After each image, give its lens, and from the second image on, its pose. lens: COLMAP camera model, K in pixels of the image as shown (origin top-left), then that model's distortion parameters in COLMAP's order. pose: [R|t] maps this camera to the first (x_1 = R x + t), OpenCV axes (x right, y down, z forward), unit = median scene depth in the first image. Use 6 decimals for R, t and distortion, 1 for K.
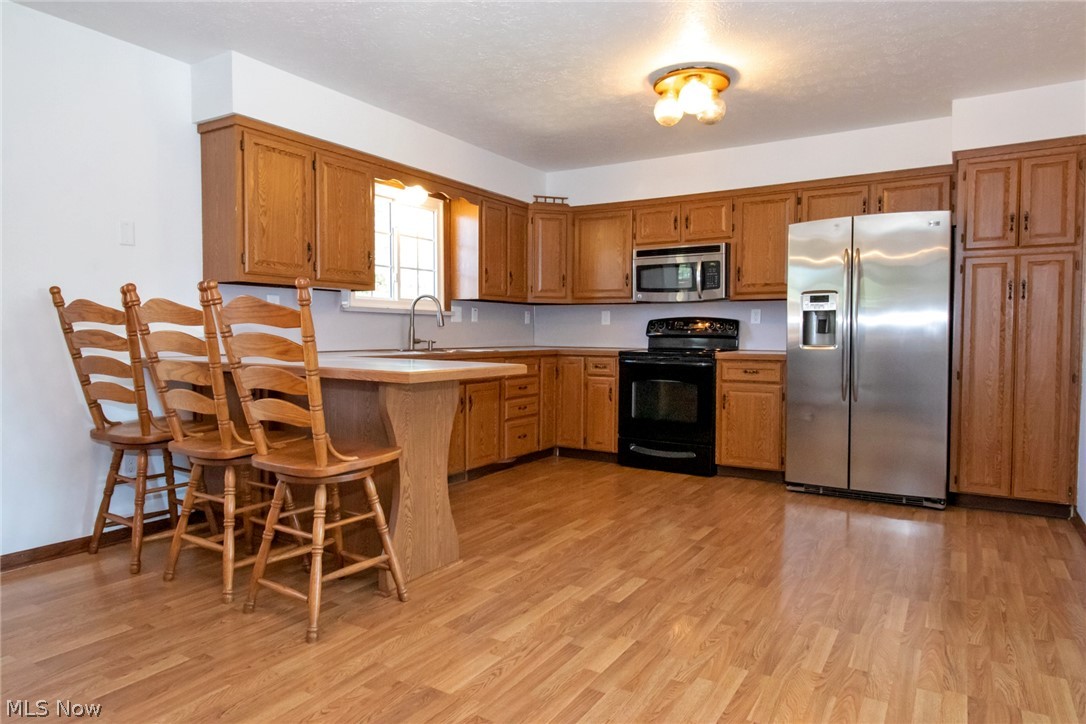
lens RADIAL K [[671.9, 0, 537.5], [0, 671.9, 358.8], [0, 0, 1]] dist [-0.000830, -0.001237]
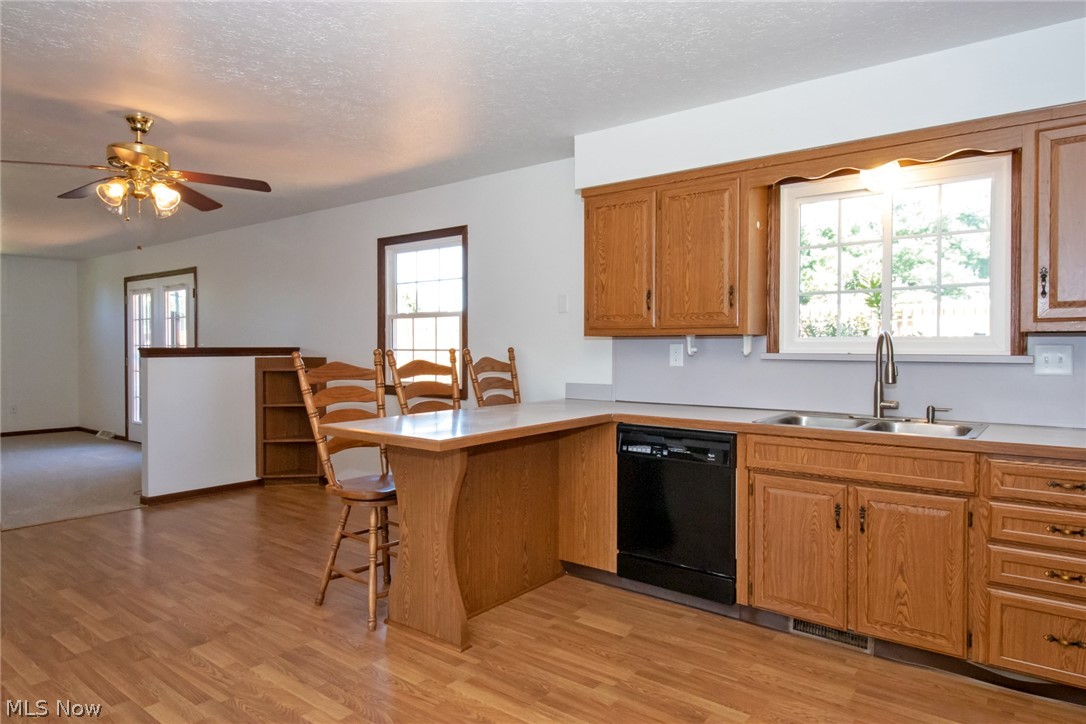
lens RADIAL K [[671.9, 0, 537.5], [0, 671.9, 358.8], [0, 0, 1]] dist [-0.000830, -0.001237]
pose [[-0.105116, 0.013397, -0.994370, 0.885840], [-0.040883, 0.999006, 0.017782, -0.125398], [0.993619, 0.042522, -0.104464, 1.369685]]
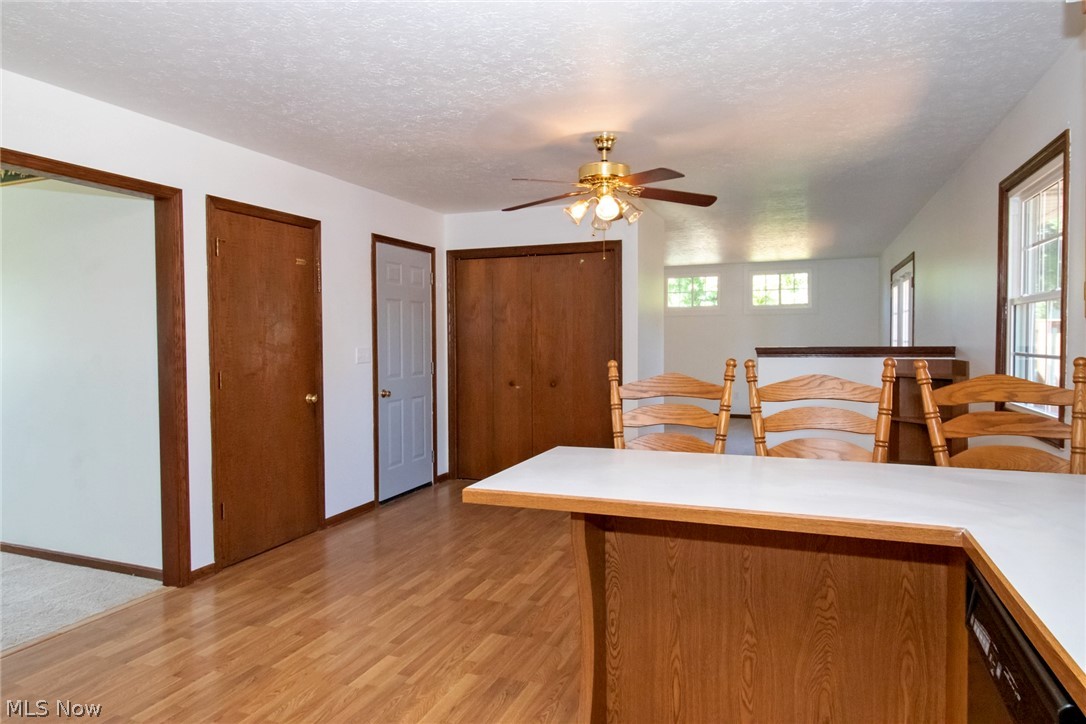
lens RADIAL K [[671.9, 0, 537.5], [0, 671.9, 358.8], [0, 0, 1]] dist [-0.000830, -0.001237]
pose [[-0.983827, 0.007028, -0.178981, 0.028893], [-0.005454, 0.997591, 0.069153, -0.175335], [0.179036, 0.069011, -0.981419, 1.839164]]
